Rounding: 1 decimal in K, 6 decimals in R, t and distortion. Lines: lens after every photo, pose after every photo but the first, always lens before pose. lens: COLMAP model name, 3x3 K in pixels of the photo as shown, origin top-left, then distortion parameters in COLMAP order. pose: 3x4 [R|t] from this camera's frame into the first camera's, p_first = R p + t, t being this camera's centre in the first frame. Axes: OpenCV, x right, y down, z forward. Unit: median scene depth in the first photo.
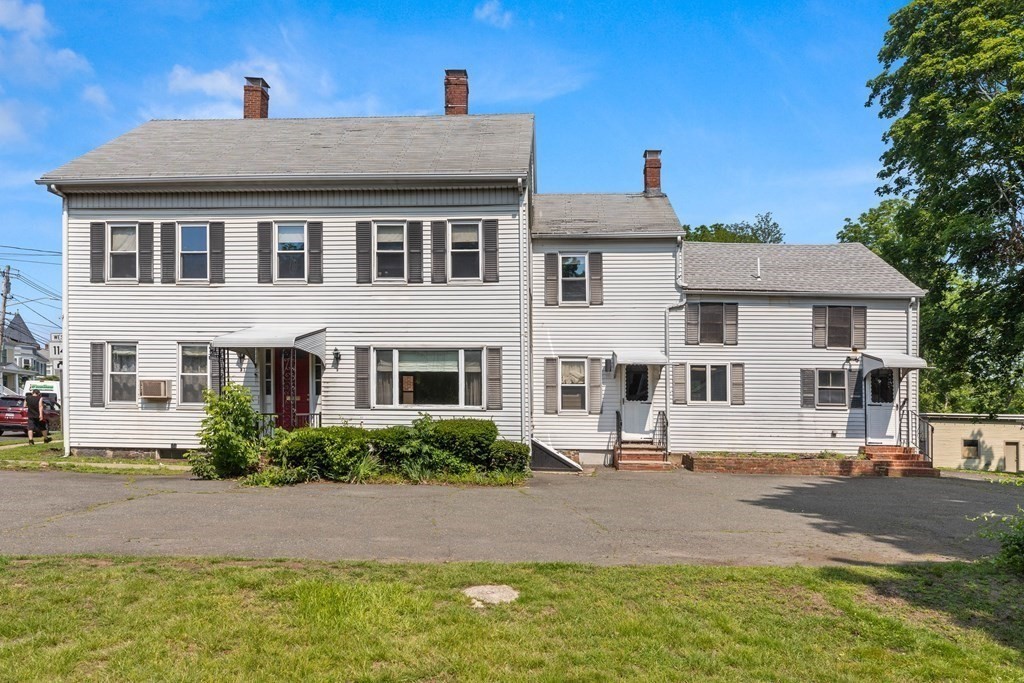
lens RADIAL K [[663.9, 0, 512.8], [0, 663.9, 370.6], [0, 0, 1]] dist [0.001660, 0.000596]
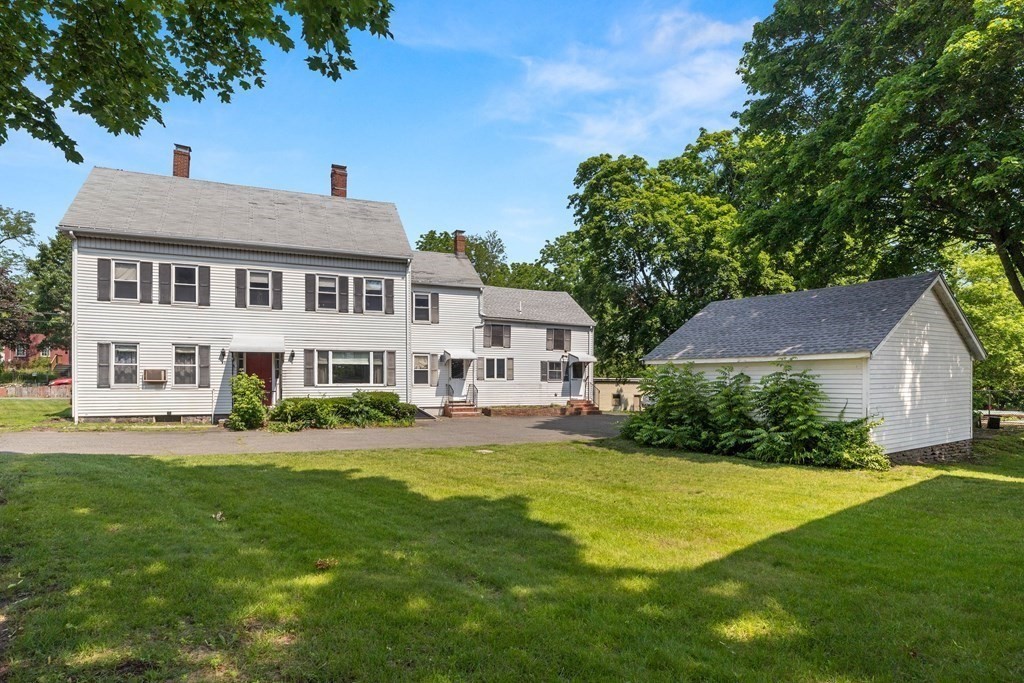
lens RADIAL K [[555.6, 0, 512.0], [0, 555.6, 317.2], [0, 0, 1]] dist [-0.000150, 0.000422]
pose [[0.915000, 0.032502, 0.402142, -0.308527], [-0.015271, 0.998826, -0.045982, -0.056974], [-0.403164, 0.035932, 0.914422, -0.465100]]
